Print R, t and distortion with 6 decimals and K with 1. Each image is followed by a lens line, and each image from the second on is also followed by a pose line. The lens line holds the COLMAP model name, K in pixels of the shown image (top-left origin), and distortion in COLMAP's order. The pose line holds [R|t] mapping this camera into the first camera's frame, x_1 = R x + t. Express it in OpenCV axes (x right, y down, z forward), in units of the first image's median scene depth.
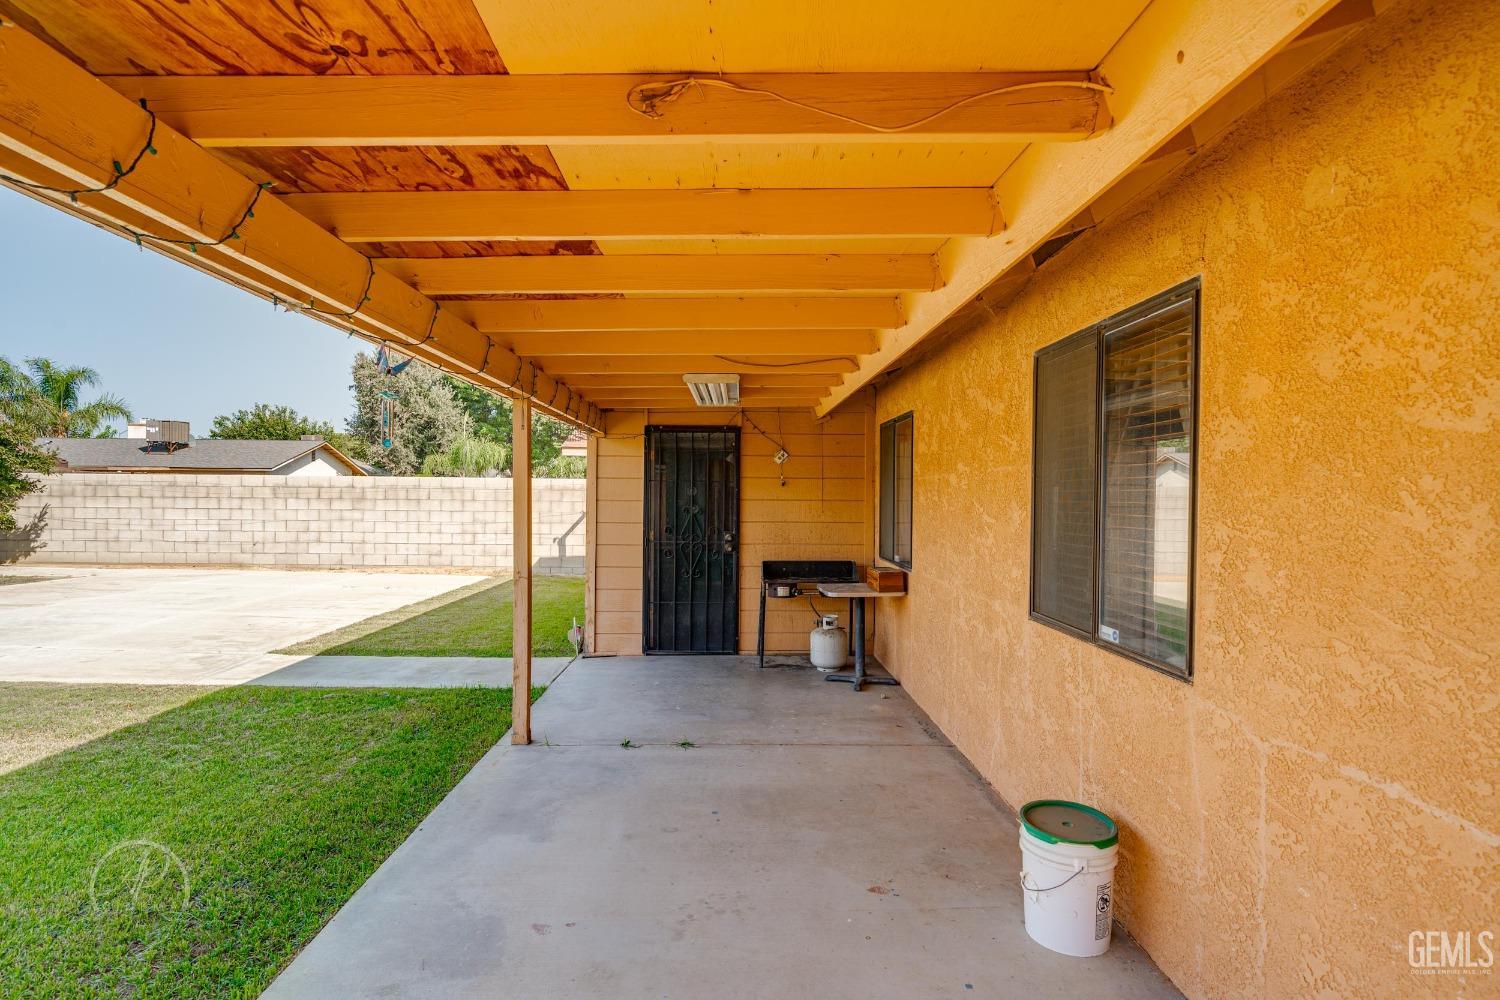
lens RADIAL K [[768.3, 0, 744.6], [0, 768.3, 502.7], [0, 0, 1]] dist [-0.001502, 0.001164]
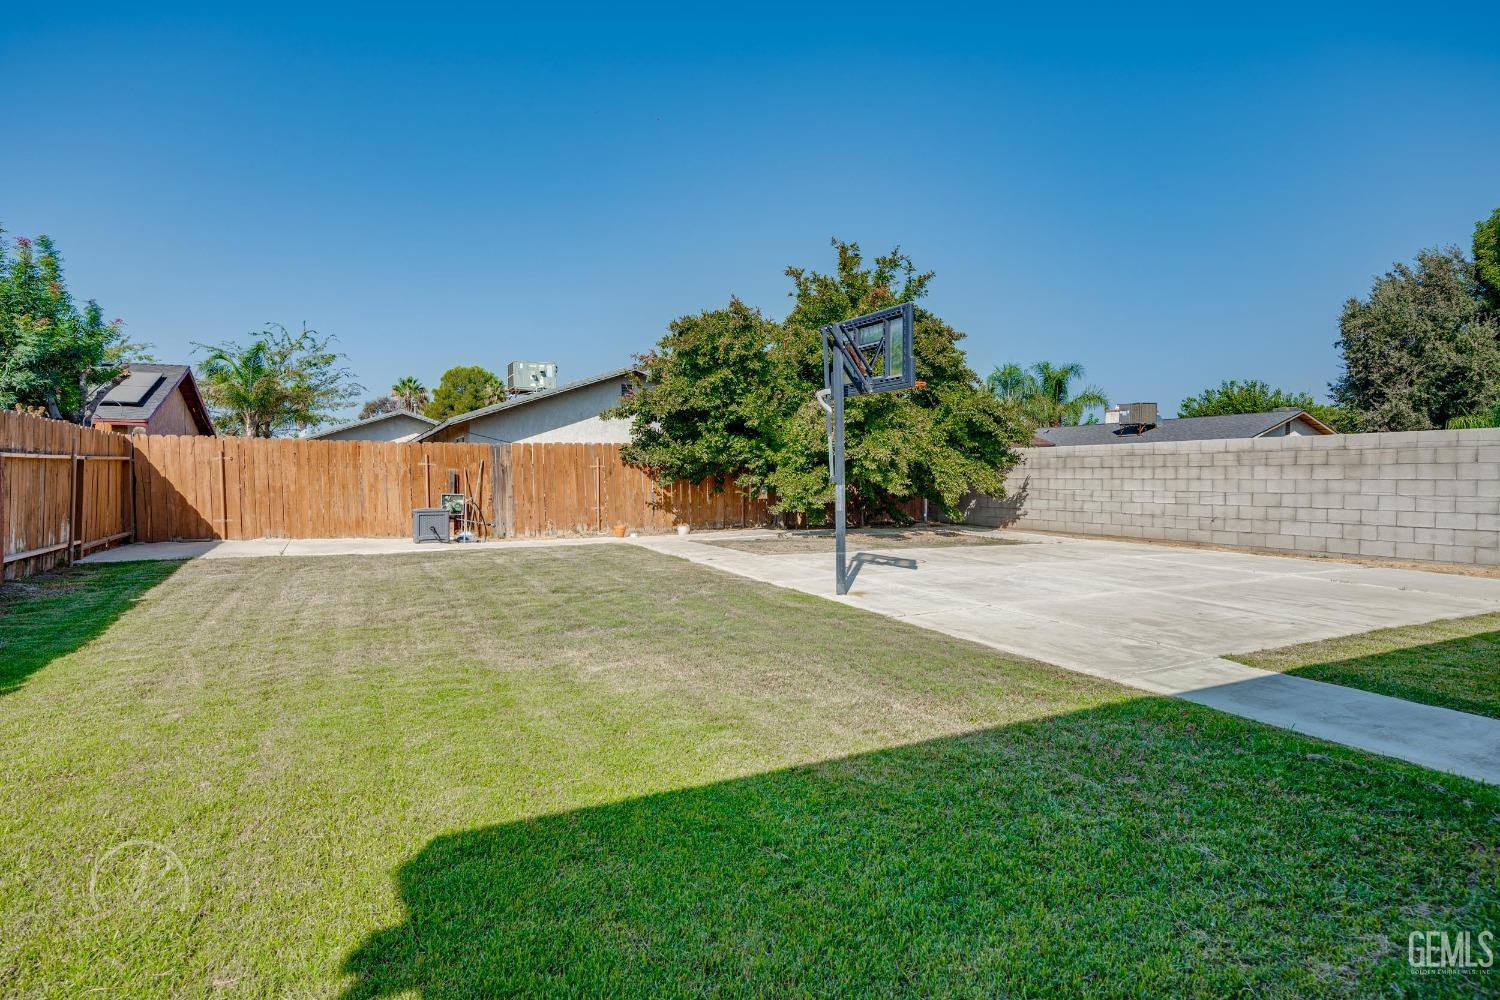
lens RADIAL K [[768.3, 0, 750.2], [0, 768.3, 502.4], [0, 0, 1]] dist [-0.001502, 0.001164]
pose [[0.435514, 0.017308, -0.900016, -0.093929], [-0.005426, 0.999847, 0.016602, 0.023155], [0.900166, -0.002347, 0.435542, 0.163056]]
